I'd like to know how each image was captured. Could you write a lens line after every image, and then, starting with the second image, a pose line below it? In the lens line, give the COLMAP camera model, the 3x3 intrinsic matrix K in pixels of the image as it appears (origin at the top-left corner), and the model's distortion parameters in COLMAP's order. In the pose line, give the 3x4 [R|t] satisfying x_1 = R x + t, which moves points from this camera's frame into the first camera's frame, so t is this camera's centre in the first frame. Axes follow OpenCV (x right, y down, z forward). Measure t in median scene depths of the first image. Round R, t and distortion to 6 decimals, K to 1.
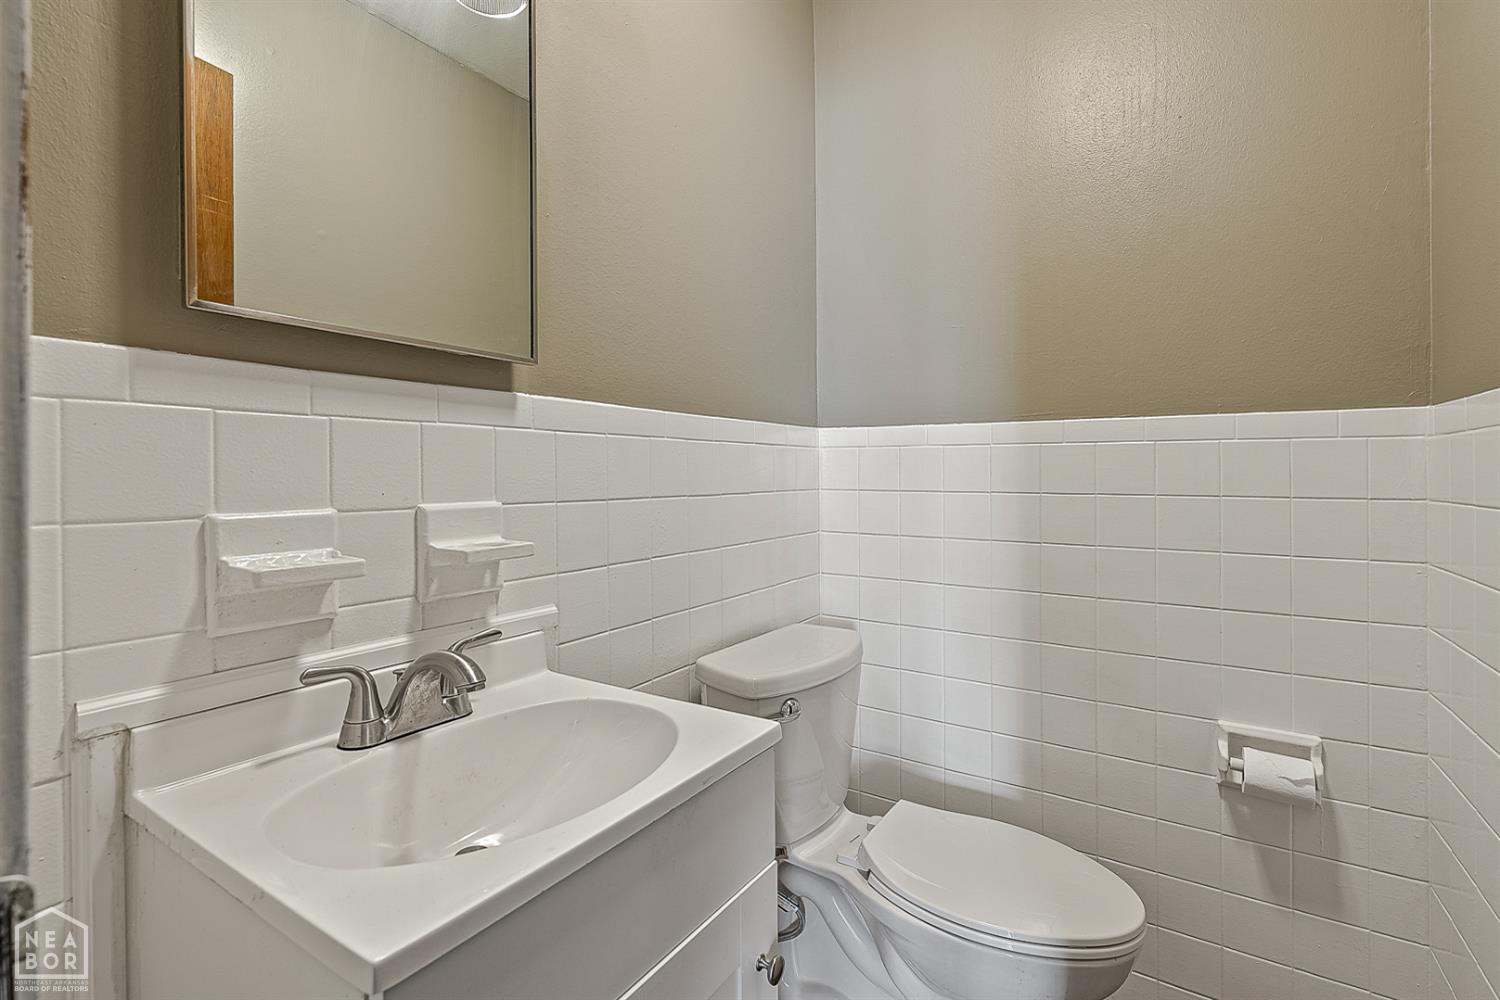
lens RADIAL K [[691.1, 0, 754.2], [0, 691.1, 484.3], [0, 0, 1]] dist [-0.001411, -0.000395]
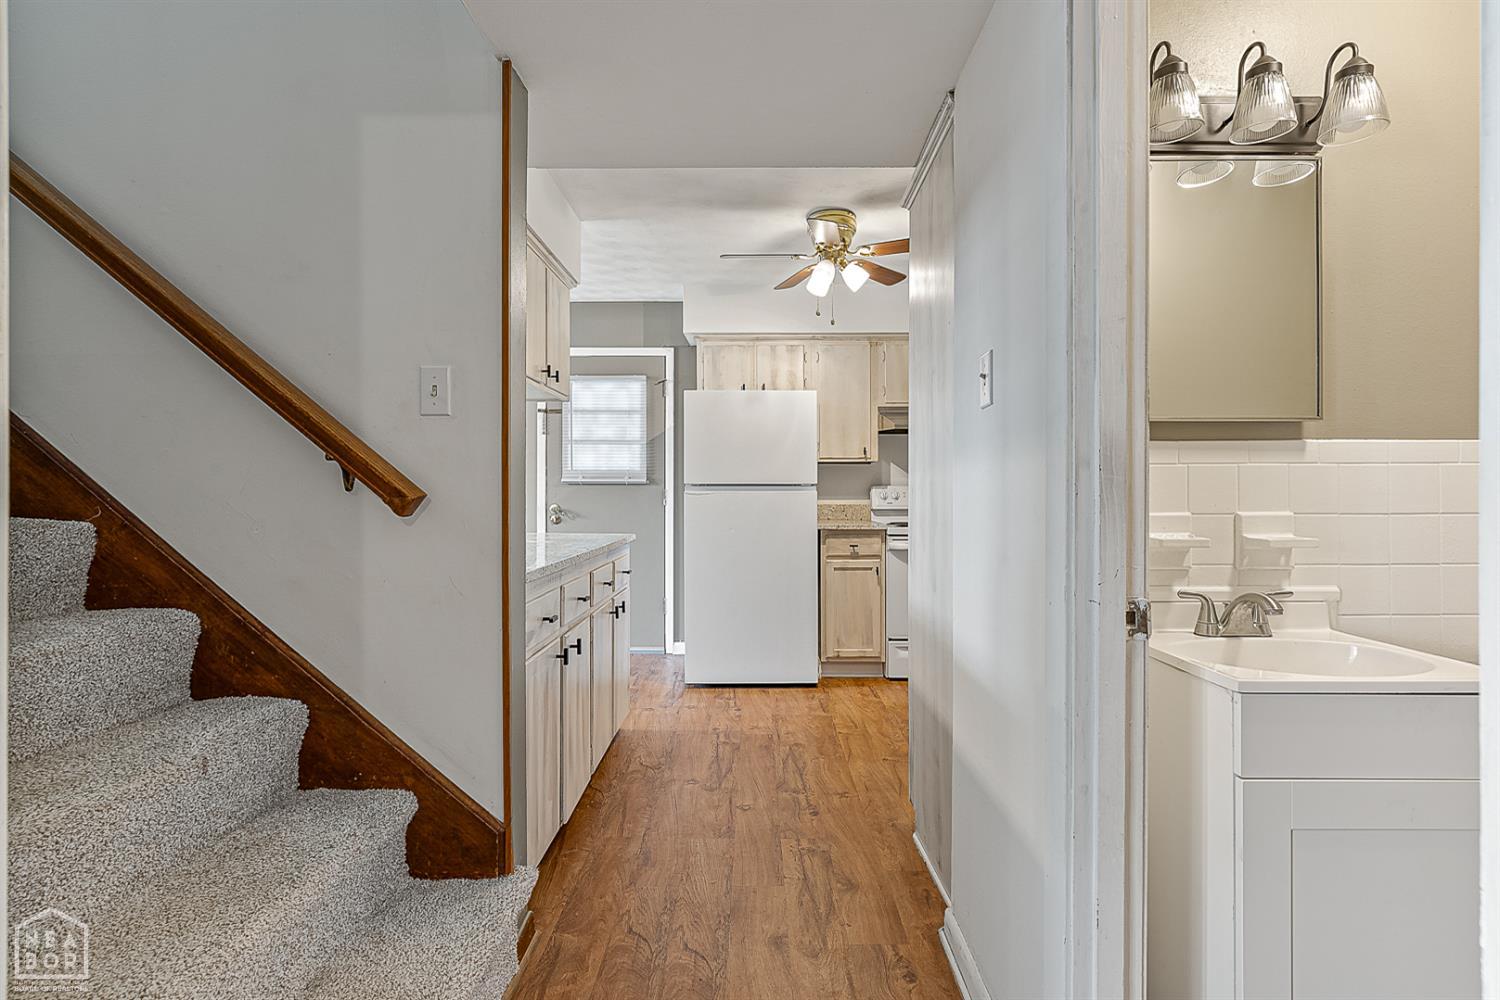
lens RADIAL K [[691.1, 0, 755.4], [0, 691.1, 490.9], [0, 0, 1]] dist [-0.001411, -0.000395]
pose [[0.535102, -0.000883, -0.844787, 0.364969], [-0.014072, 0.999851, -0.009958, 0.011856], [0.844671, 0.017217, 0.535010, -1.043439]]
